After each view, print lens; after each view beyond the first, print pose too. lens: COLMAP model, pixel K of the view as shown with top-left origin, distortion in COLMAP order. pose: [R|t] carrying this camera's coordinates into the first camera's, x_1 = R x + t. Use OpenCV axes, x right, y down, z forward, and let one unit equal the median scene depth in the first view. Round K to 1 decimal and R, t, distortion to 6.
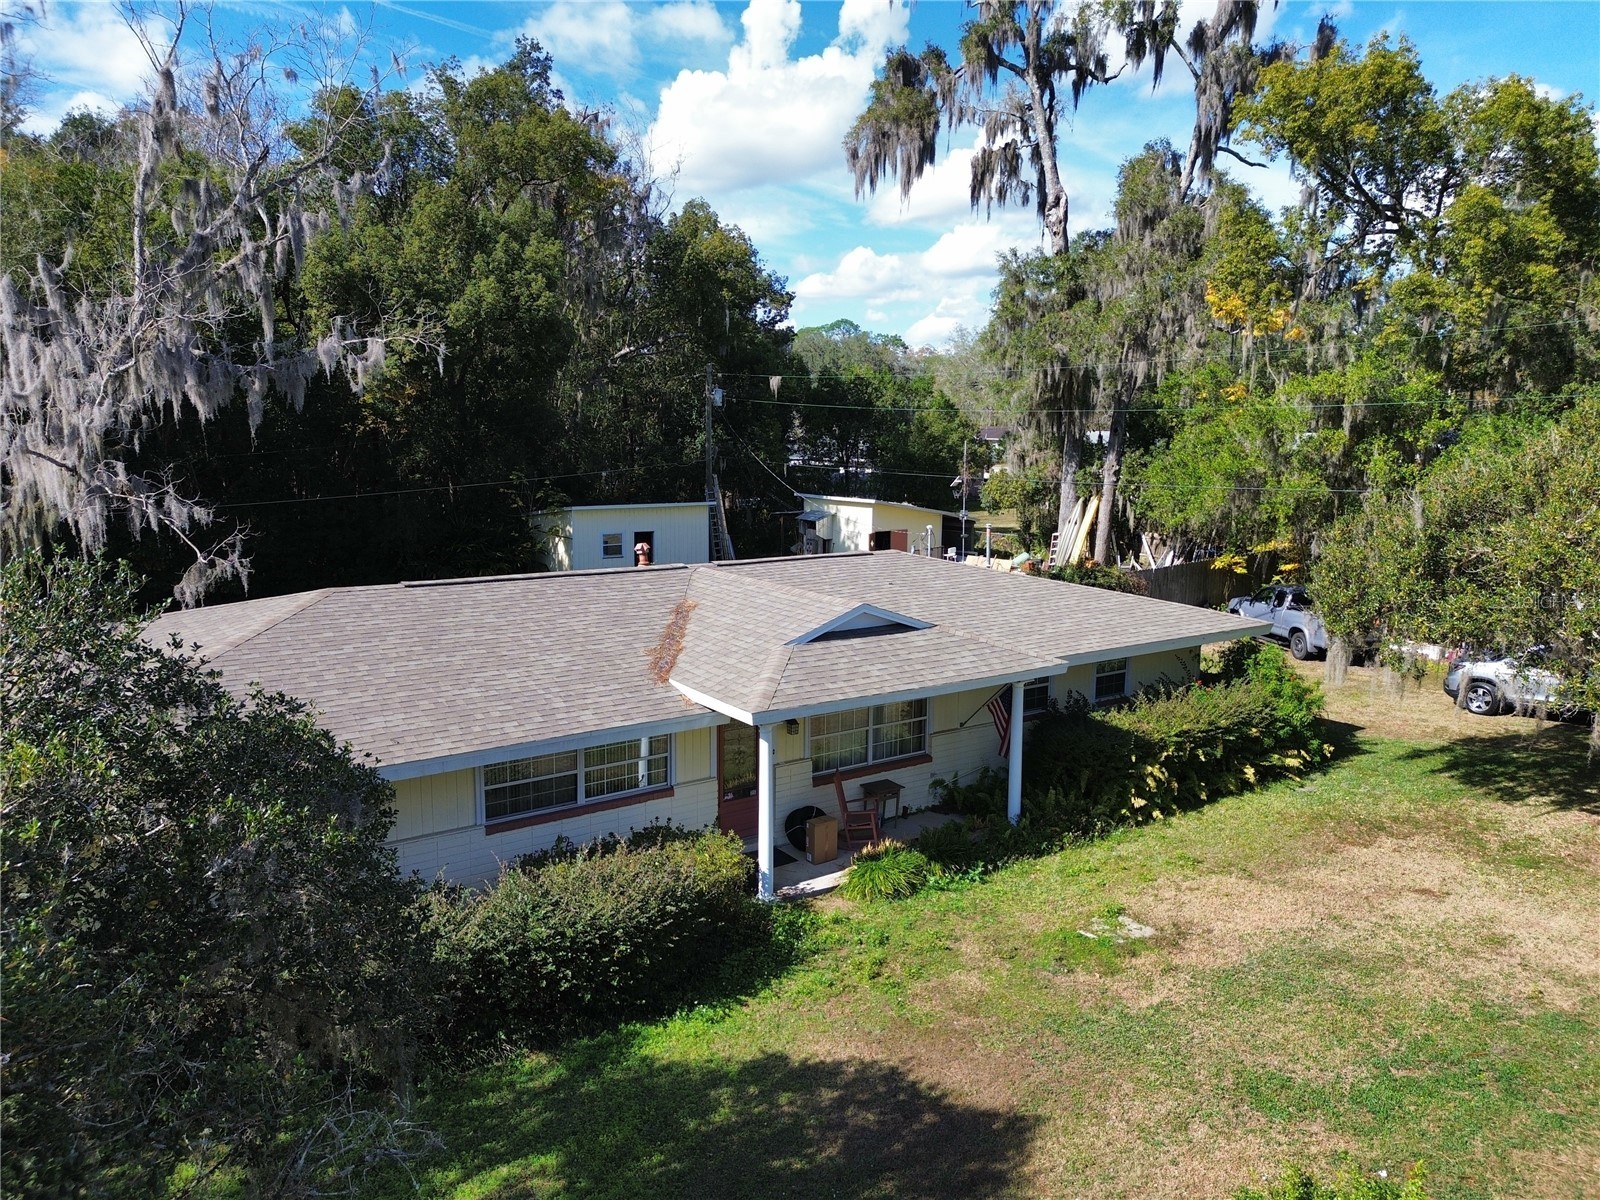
lens RADIAL K [[1127.5, 0, 795.8], [0, 1127.5, 605.5], [0, 0, 1]] dist [0.061731, -0.059584]
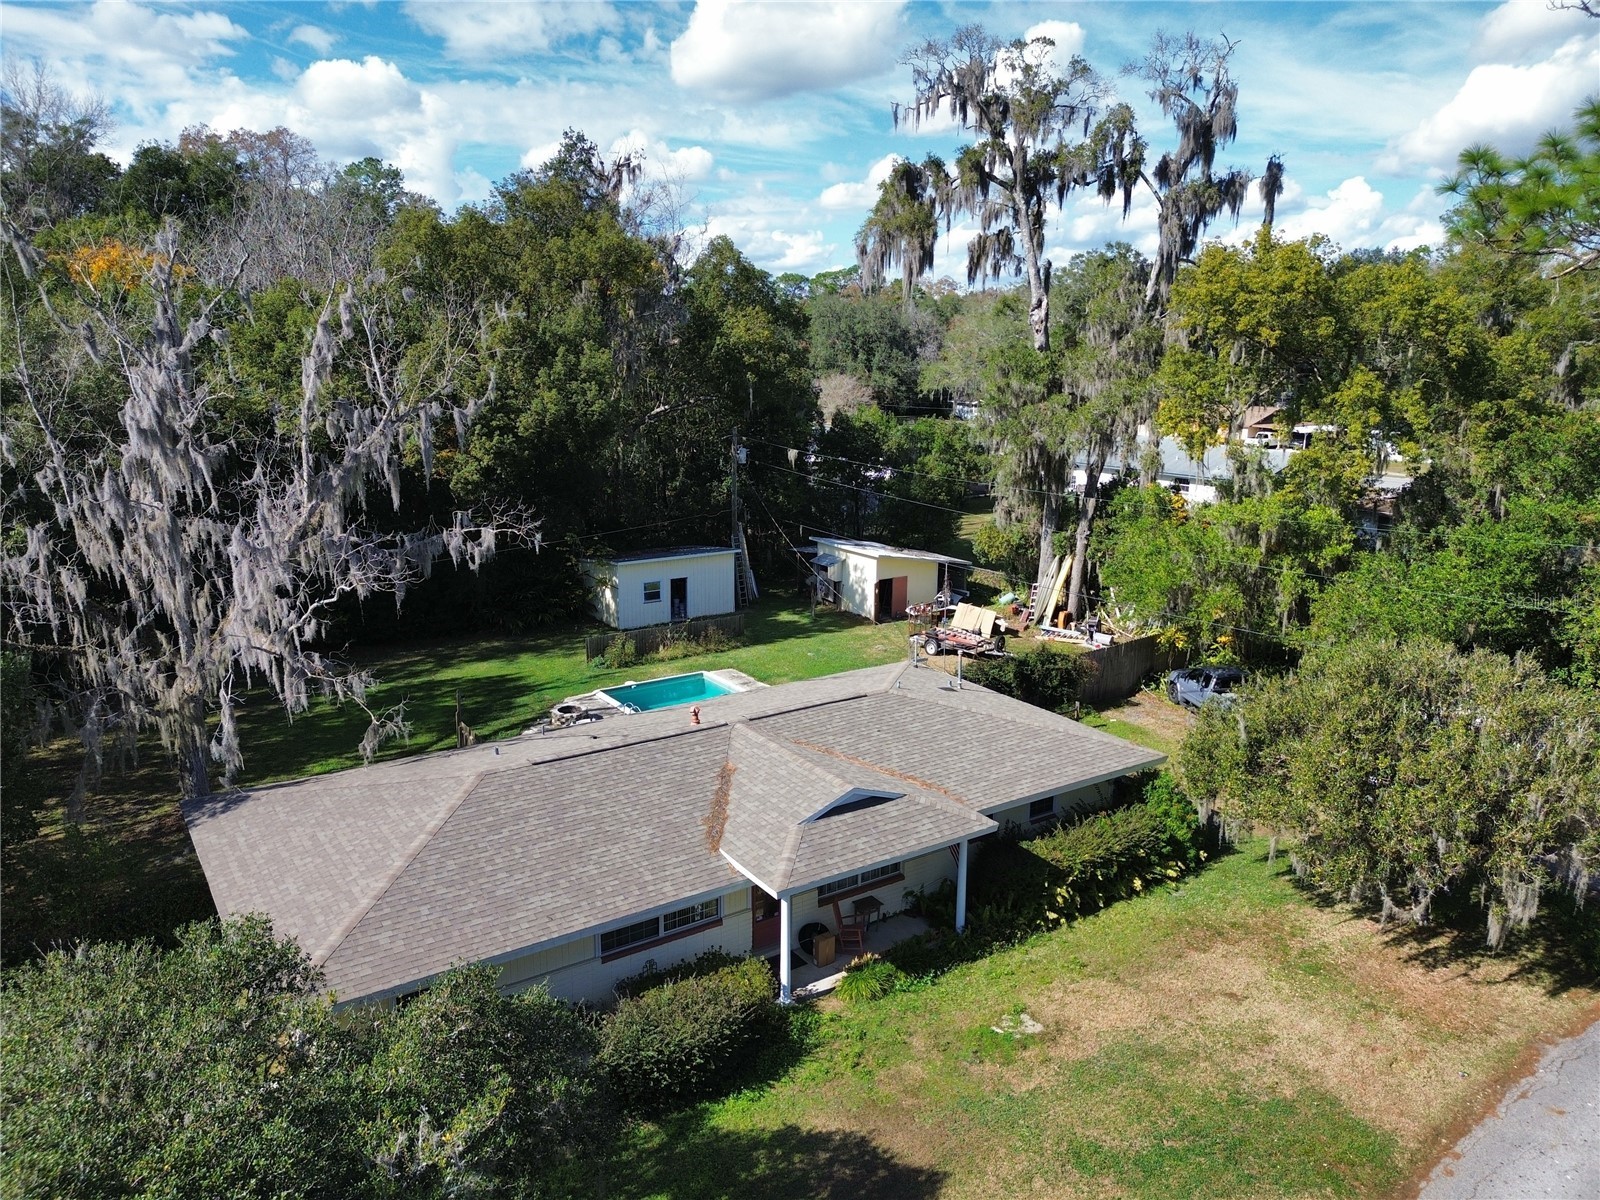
lens RADIAL K [[1127.5, 0, 795.8], [0, 1127.5, 605.5], [0, 0, 1]] dist [0.061731, -0.059584]
pose [[0.999882, 0.004351, -0.014732, 0.004813], [-0.003281, 0.997407, 0.071889, -0.259378], [0.015006, -0.071832, 0.997304, -0.321992]]
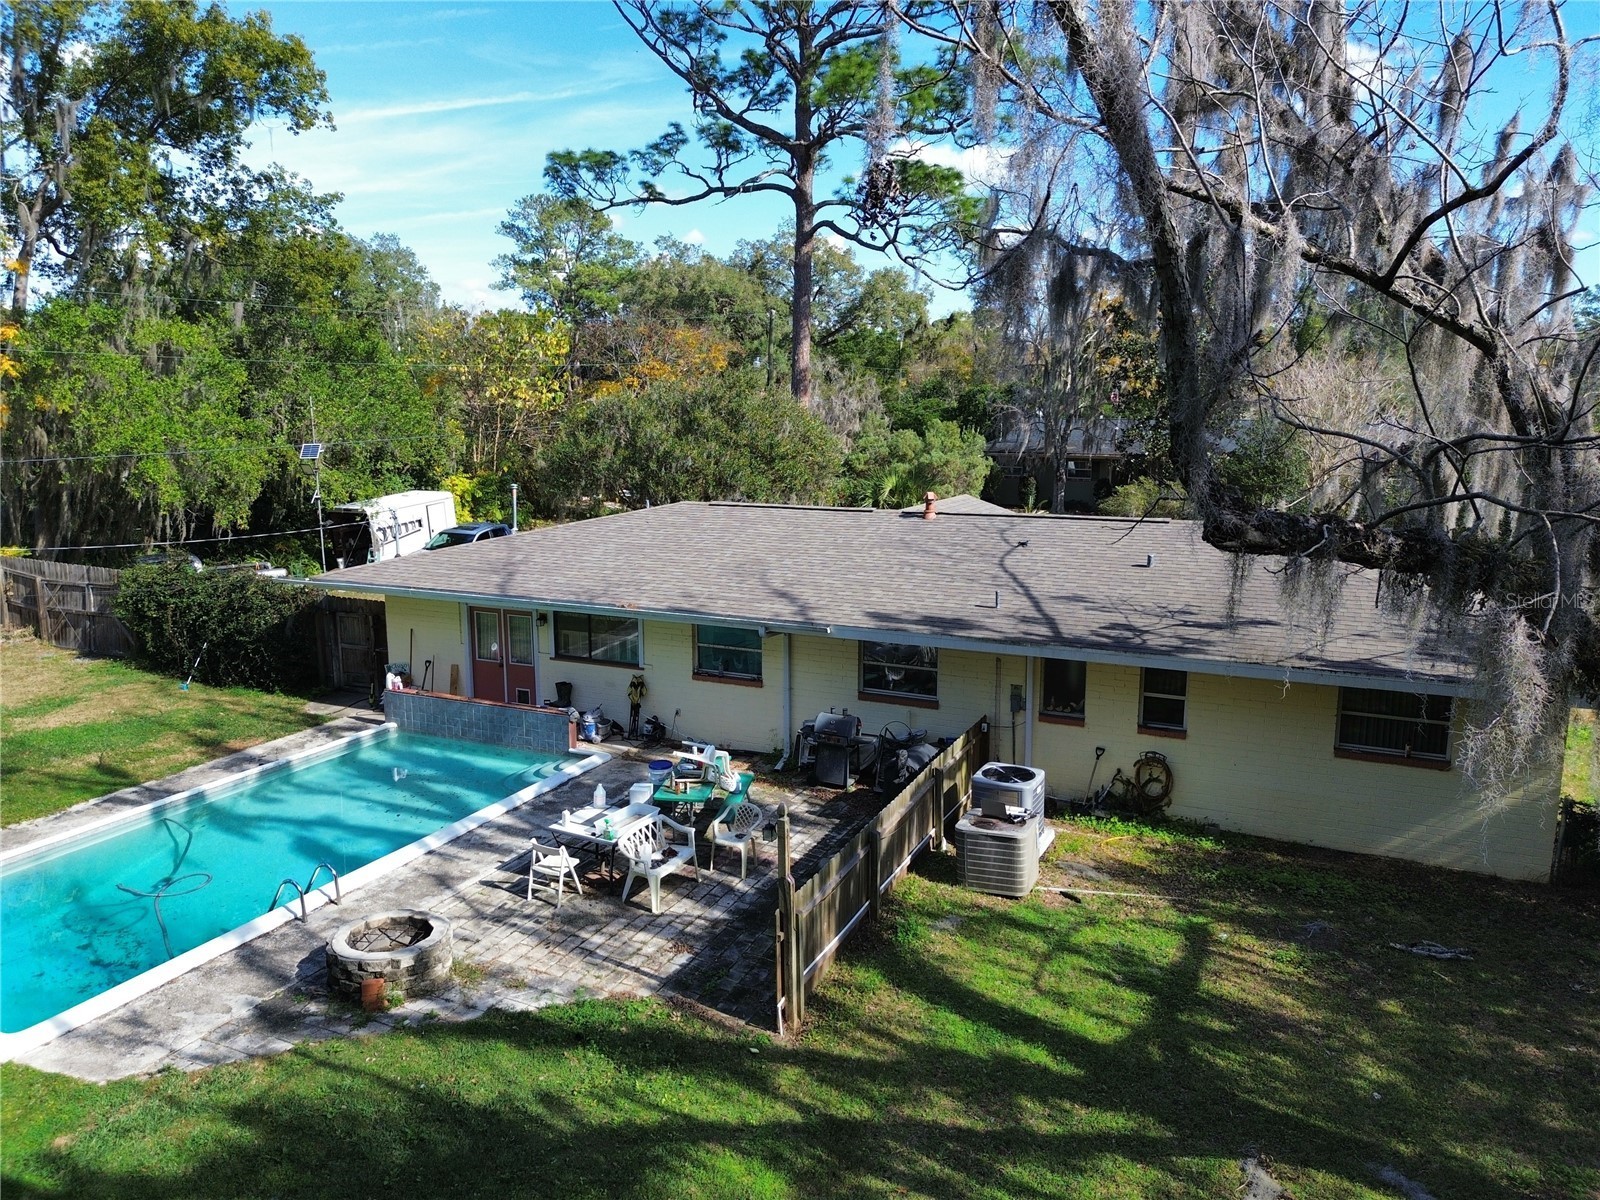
lens RADIAL K [[1127.5, 0, 795.8], [0, 1127.5, 605.5], [0, 0, 1]] dist [0.061731, -0.059584]
pose [[-0.504056, -0.156615, 0.849352, -0.927531], [0.125858, 0.959604, 0.251636, -0.229053], [-0.854451, 0.233737, -0.463983, 1.523785]]
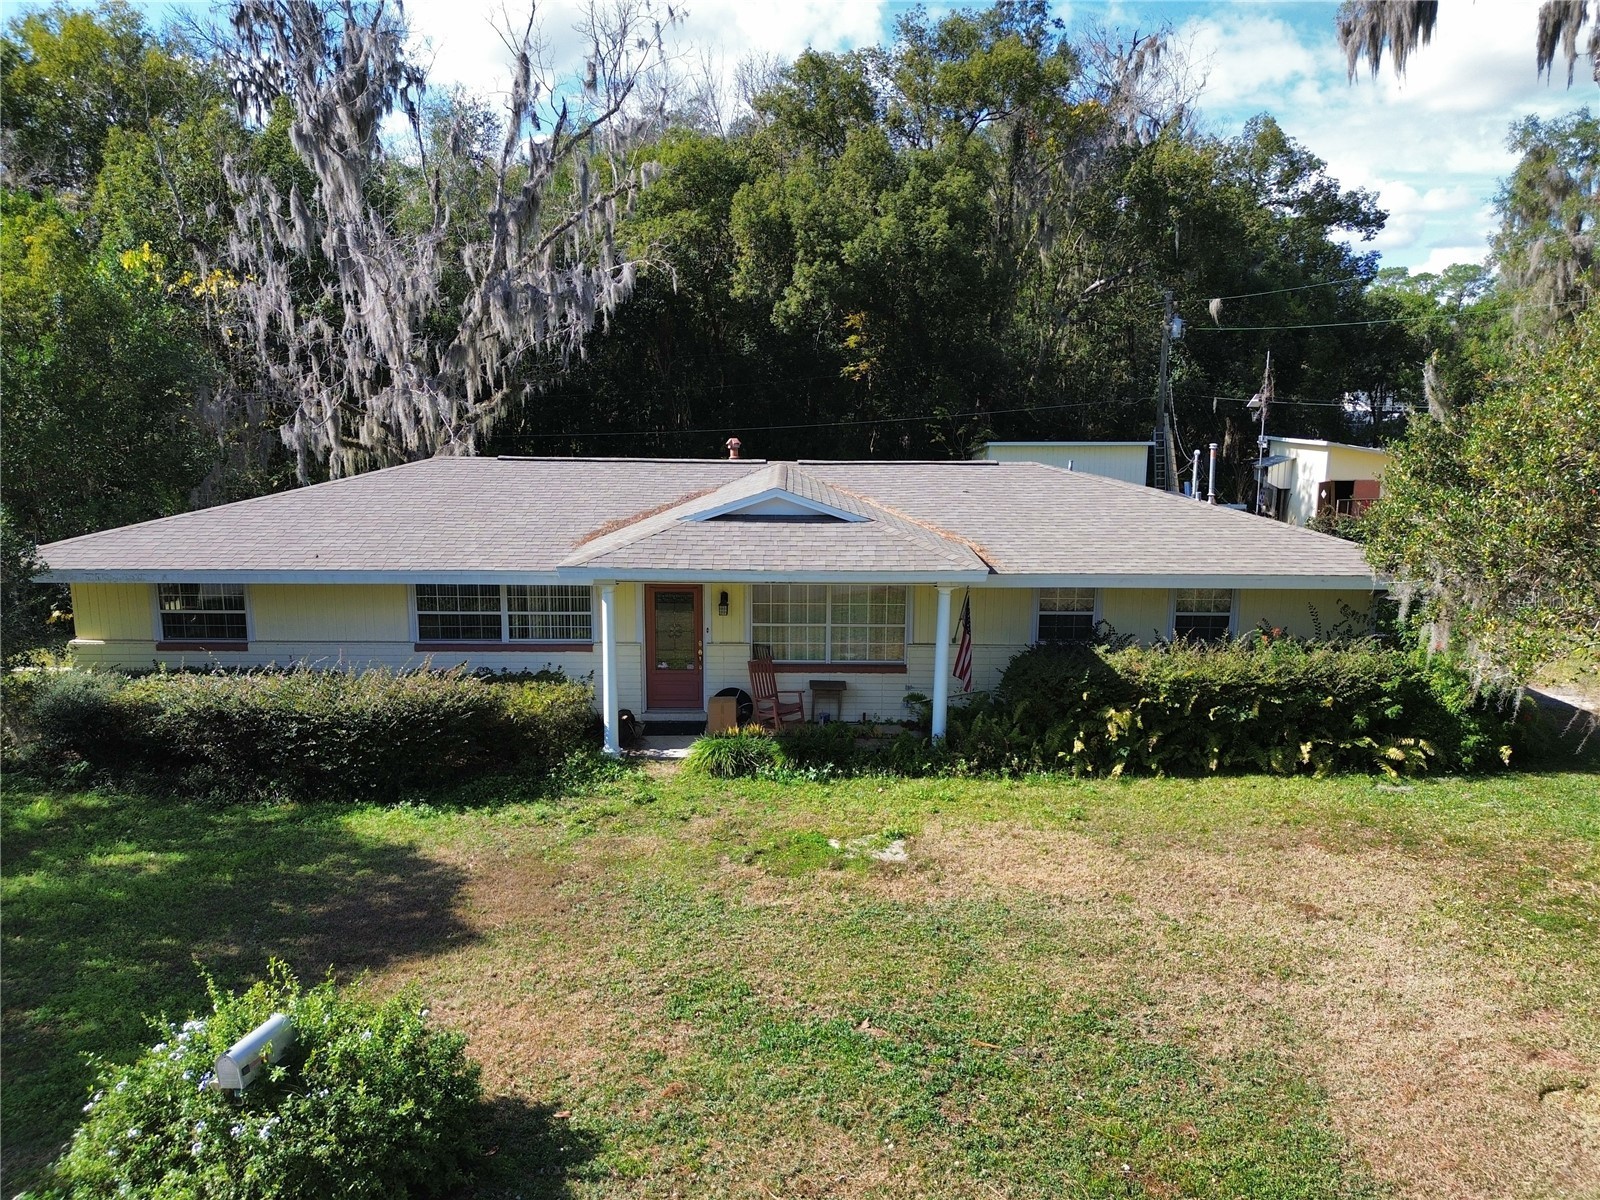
lens RADIAL K [[1124.1, 0, 799.0], [0, 1124.1, 602.9], [0, 0, 1]] dist [0.067720, -0.065275]
pose [[0.821703, 0.103702, -0.560401, 0.488602], [-0.089106, 0.994590, 0.053396, 0.033657], [0.562907, 0.006060, 0.826498, 0.156113]]
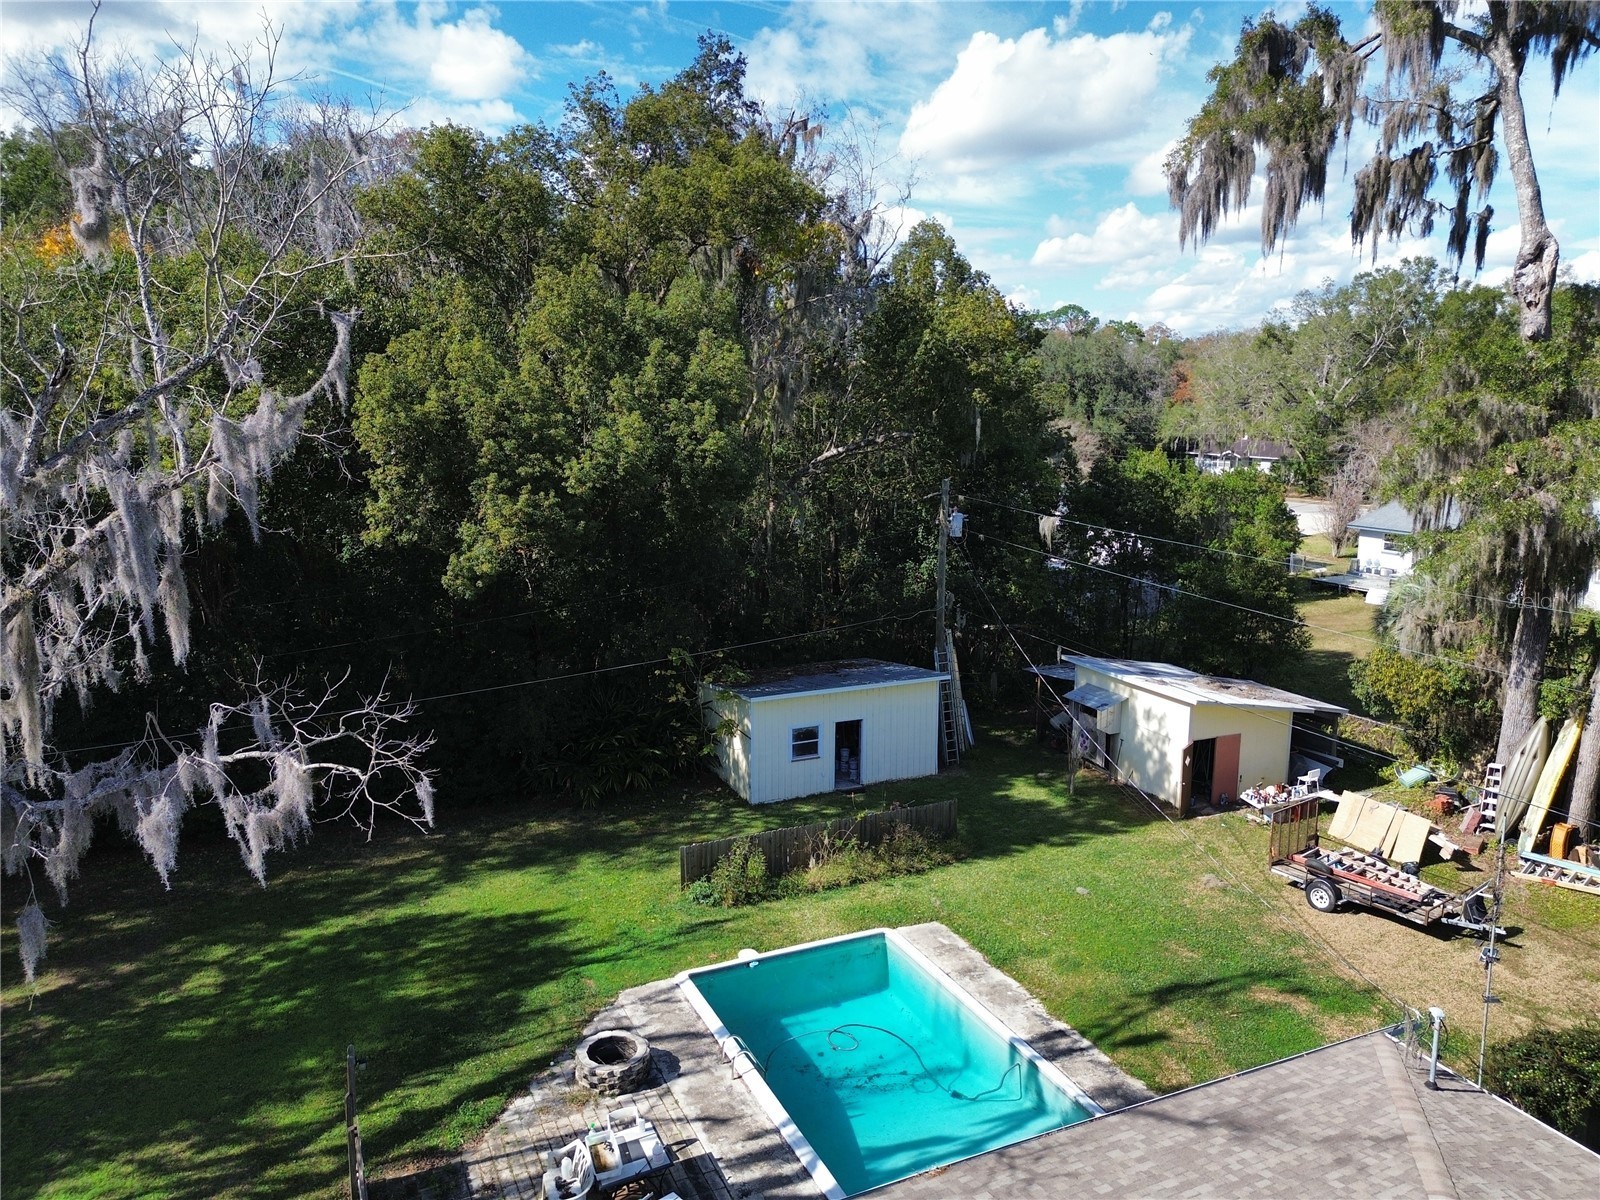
lens RADIAL K [[1124.1, 0, 799.0], [0, 1124.1, 602.9], [0, 0, 1]] dist [0.067720, -0.065275]
pose [[0.984269, 0.027583, -0.174511, -0.094659], [-0.023670, 0.999420, 0.024467, -0.337257], [0.175085, -0.019952, 0.984351, 0.628653]]
